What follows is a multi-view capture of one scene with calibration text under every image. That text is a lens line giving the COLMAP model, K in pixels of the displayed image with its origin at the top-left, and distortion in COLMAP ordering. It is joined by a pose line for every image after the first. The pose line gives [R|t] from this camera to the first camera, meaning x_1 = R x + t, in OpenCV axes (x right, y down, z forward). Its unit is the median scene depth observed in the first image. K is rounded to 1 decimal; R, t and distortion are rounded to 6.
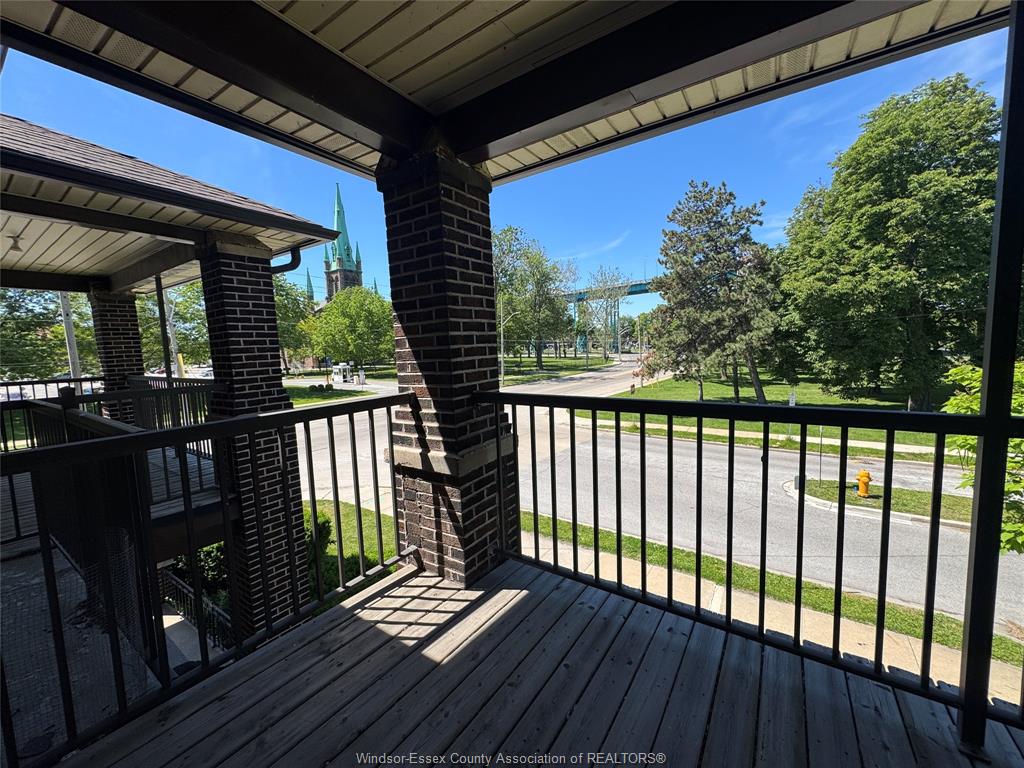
lens RADIAL K [[407.1, 0, 511.4], [0, 407.1, 384.2], [0, 0, 1]] dist [-0.001807, 0.000072]
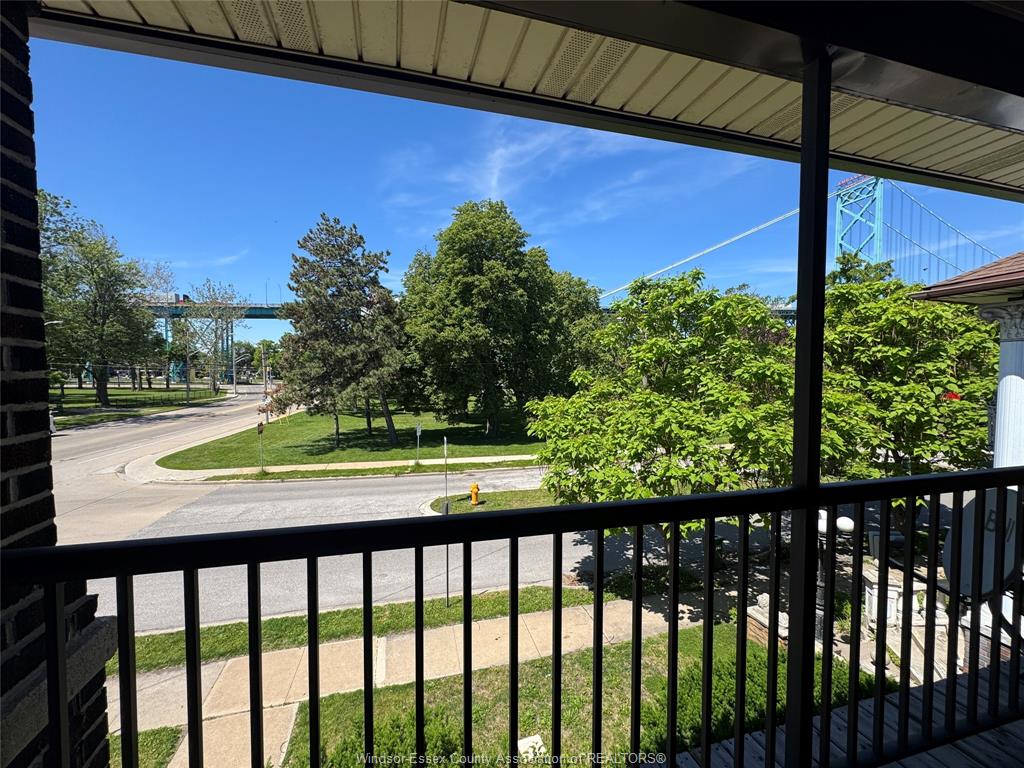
lens RADIAL K [[407.1, 0, 511.4], [0, 407.1, 384.2], [0, 0, 1]] dist [-0.001807, 0.000072]
pose [[0.652636, 0.013242, 0.757556, -0.004266], [0.045334, 0.997373, -0.056490, -0.007641], [-0.756314, 0.071210, 0.650322, 0.041762]]
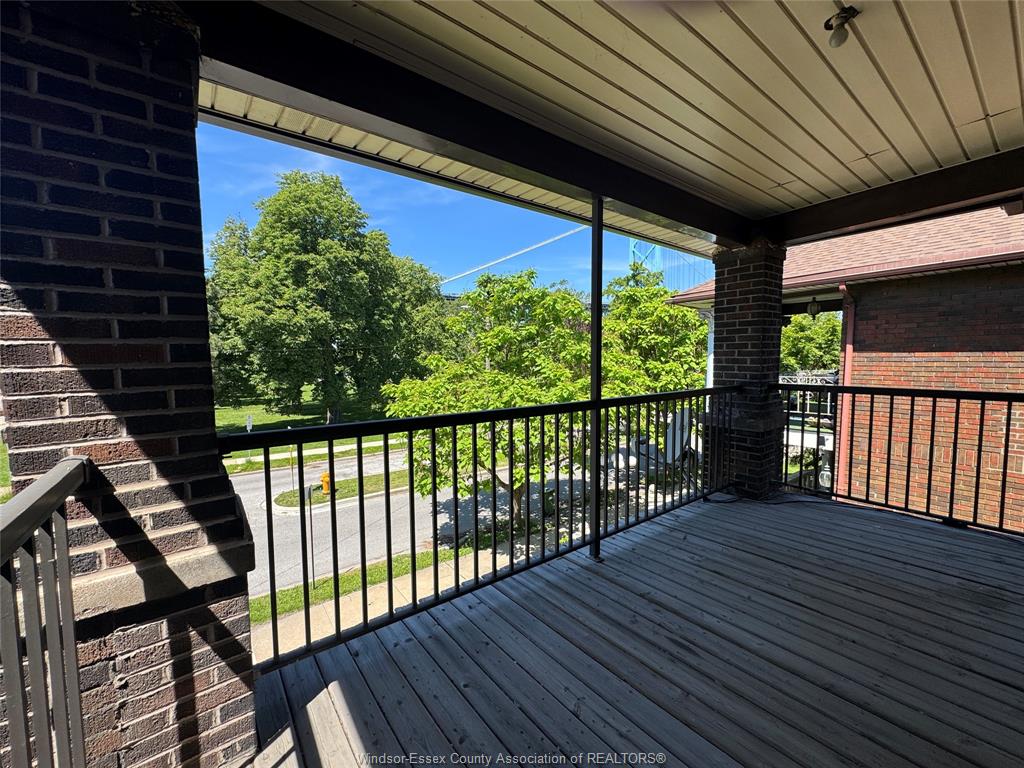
lens RADIAL K [[407.1, 0, 511.4], [0, 407.1, 384.2], [0, 0, 1]] dist [-0.001807, 0.000072]
pose [[0.319252, -0.028924, 0.947228, -0.050027], [0.084343, 0.996435, 0.002000, -0.002358], [-0.943909, 0.079254, 0.320553, 0.034540]]
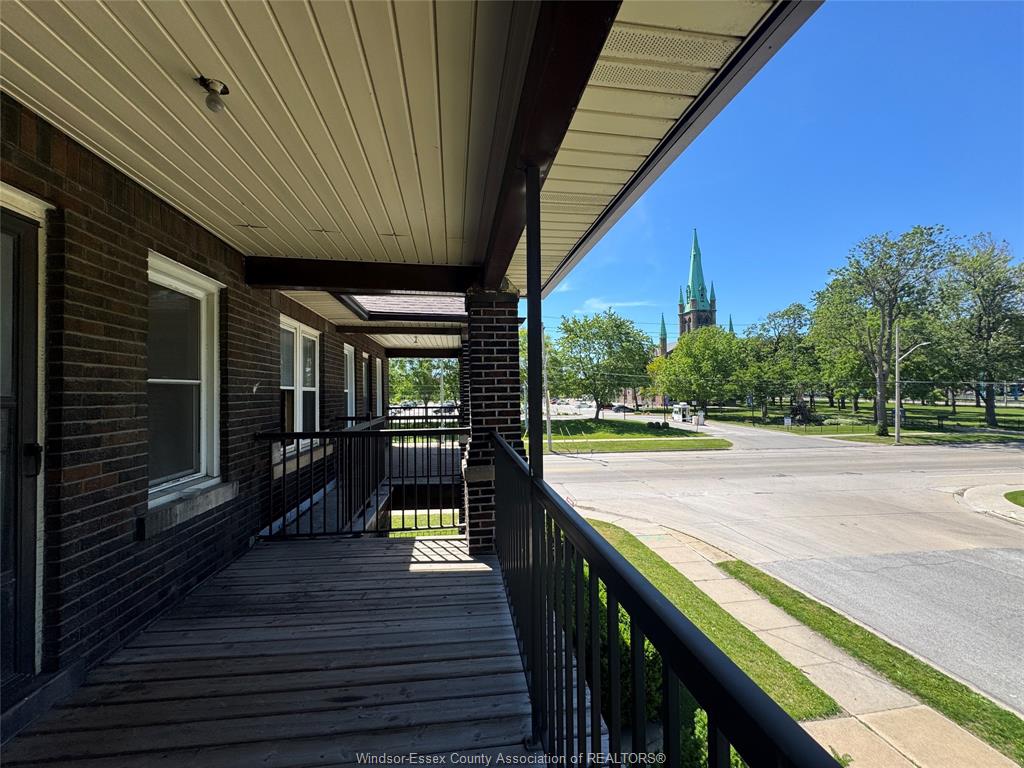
lens RADIAL K [[407.1, 0, 511.4], [0, 407.1, 384.2], [0, 0, 1]] dist [-0.001807, 0.000072]
pose [[0.674707, 0.012858, -0.737974, 0.102484], [-0.082502, 0.994896, -0.058095, -0.007106], [0.733460, 0.100082, 0.672324, -0.000927]]
